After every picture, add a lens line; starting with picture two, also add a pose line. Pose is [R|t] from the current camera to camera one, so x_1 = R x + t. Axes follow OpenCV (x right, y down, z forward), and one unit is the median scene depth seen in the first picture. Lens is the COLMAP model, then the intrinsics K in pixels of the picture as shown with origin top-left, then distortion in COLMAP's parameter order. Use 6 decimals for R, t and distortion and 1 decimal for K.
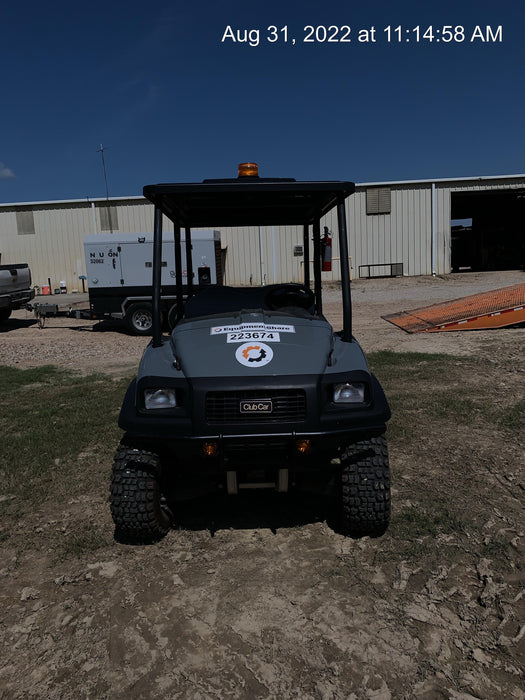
lens RADIAL K [[537.5, 0, 258.9], [0, 537.5, 343.0], [0, 0, 1]] dist [0.003910, -0.011462]
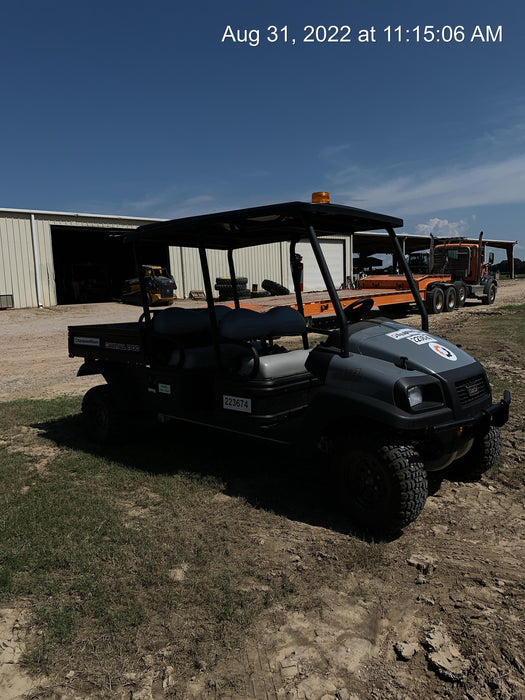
lens RADIAL K [[537.5, 0, 258.0], [0, 537.5, 354.6], [0, 0, 1]] dist [0.003910, -0.011462]
pose [[0.686714, -0.075003, 0.723048, -1.055745], [0.105428, 0.994422, 0.003023, -0.017167], [-0.719242, 0.074154, 0.690791, 0.395504]]
